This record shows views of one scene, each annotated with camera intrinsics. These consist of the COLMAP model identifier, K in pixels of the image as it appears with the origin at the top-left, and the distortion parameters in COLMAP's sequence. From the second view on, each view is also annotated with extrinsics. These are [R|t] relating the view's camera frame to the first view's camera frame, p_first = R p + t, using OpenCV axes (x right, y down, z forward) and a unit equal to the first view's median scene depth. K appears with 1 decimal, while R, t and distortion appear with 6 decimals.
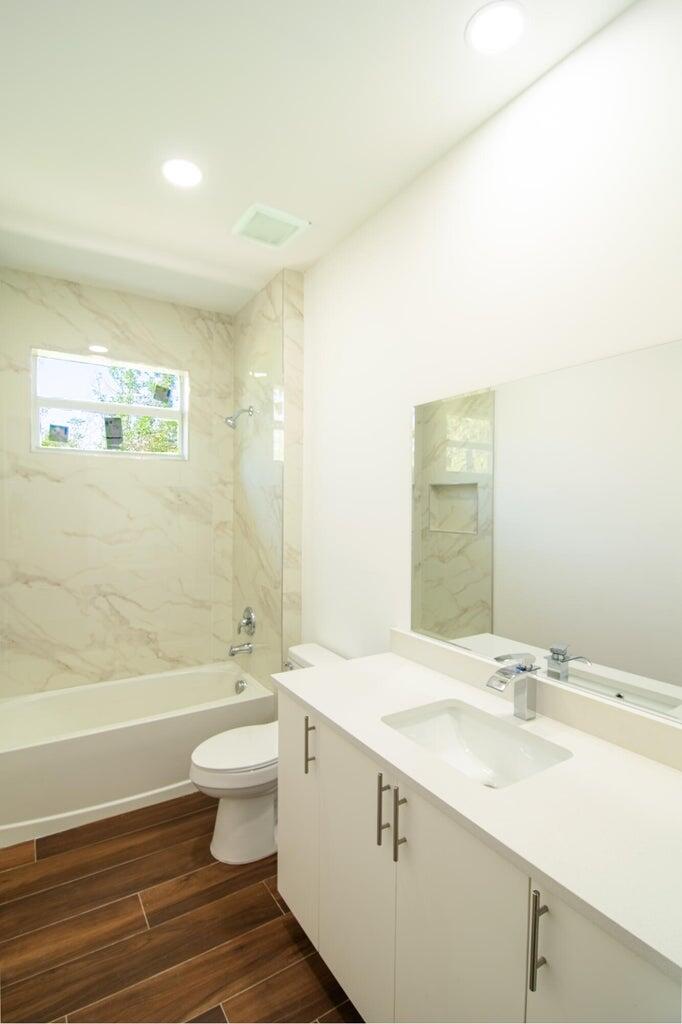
lens RADIAL K [[495.2, 0, 341.0], [0, 495.2, 512.0], [0, 0, 1]] dist [-0.000116, -0.014230]
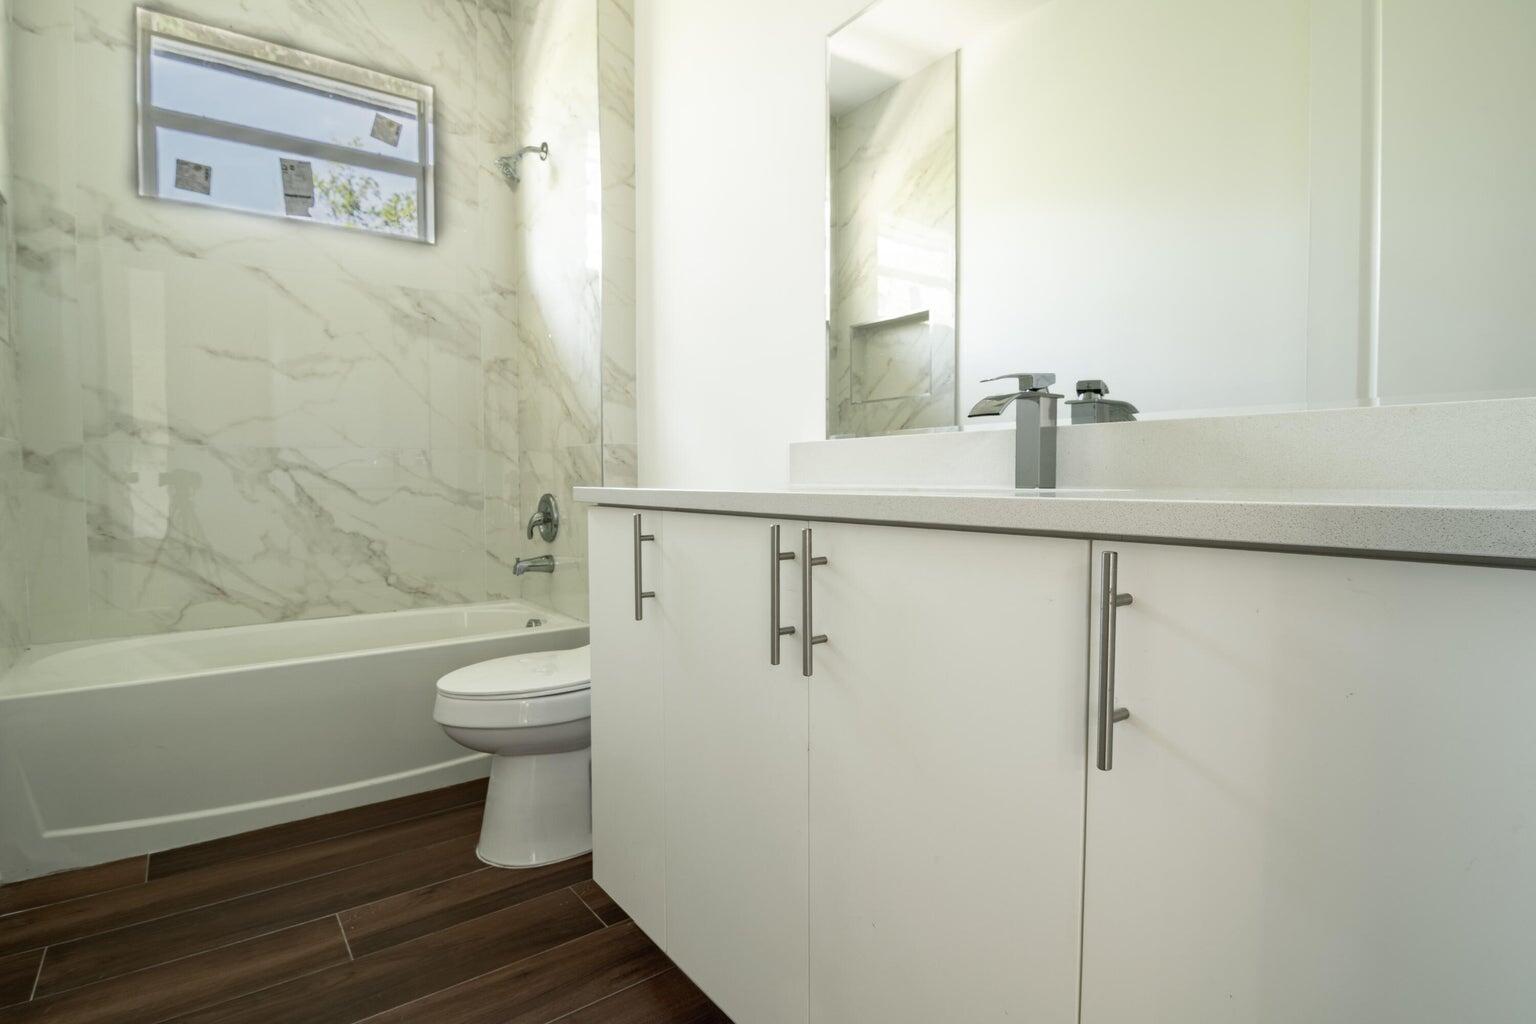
lens RADIAL K [[773.0, 0, 768.0], [0, 773.0, 512.0], [0, 0, 1]] dist [-0.001044, -0.013509]
pose [[0.997122, -0.013215, 0.074658, 0.004678], [0.011050, 0.999509, 0.029335, 0.203456], [-0.075009, -0.028426, 0.996778, 0.081542]]
